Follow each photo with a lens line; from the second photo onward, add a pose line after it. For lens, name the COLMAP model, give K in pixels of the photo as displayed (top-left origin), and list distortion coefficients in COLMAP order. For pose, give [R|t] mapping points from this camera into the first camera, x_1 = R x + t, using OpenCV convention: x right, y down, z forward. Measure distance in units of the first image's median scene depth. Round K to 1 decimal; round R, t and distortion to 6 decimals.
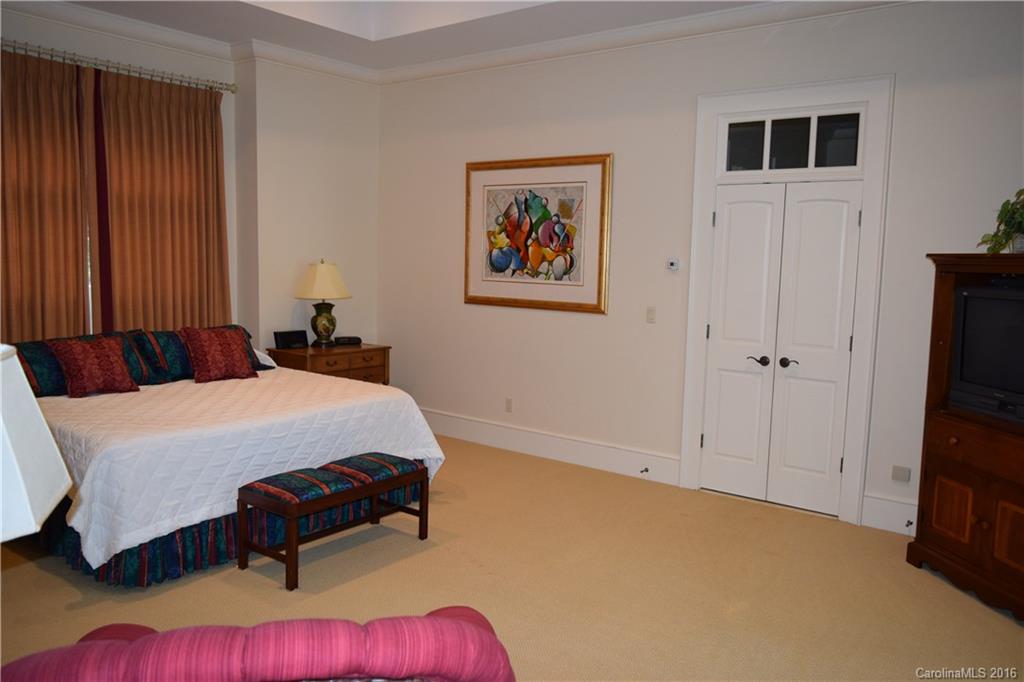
lens RADIAL K [[801.5, 0, 512.9], [0, 801.5, 339.5], [0, 0, 1]] dist [-0.014572, 0.001694]
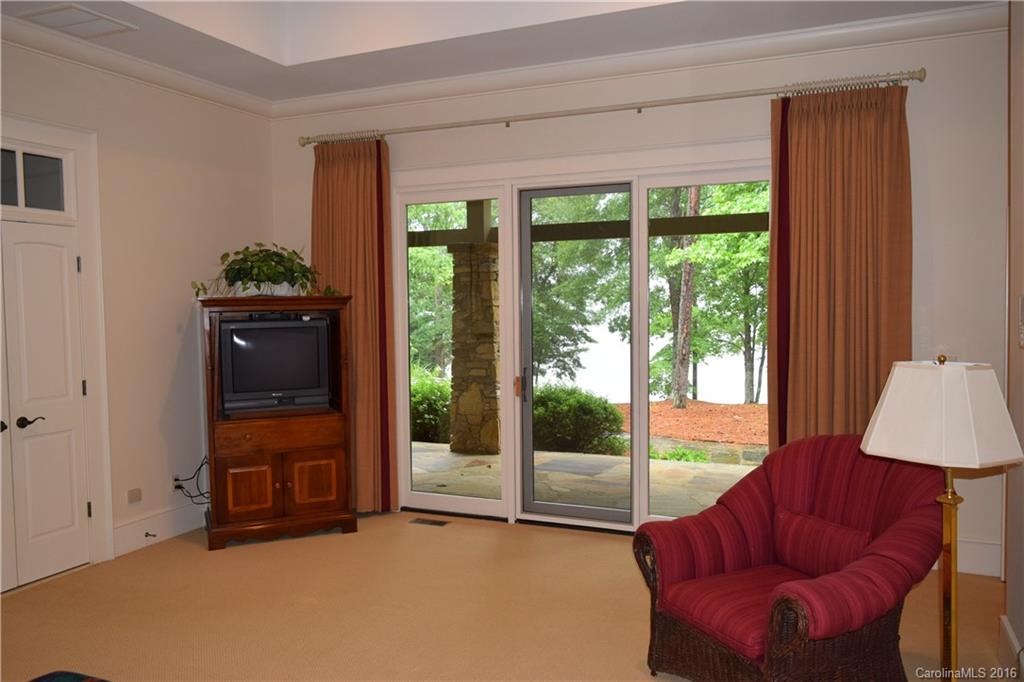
lens RADIAL K [[801.5, 0, 512.6], [0, 801.5, 338.7], [0, 0, 1]] dist [-0.014572, 0.001694]
pose [[-0.238169, -0.072822, 0.968490, -0.661404], [0.110585, 0.988667, 0.101534, -0.095981], [-0.964907, 0.131283, -0.227417, 0.686513]]
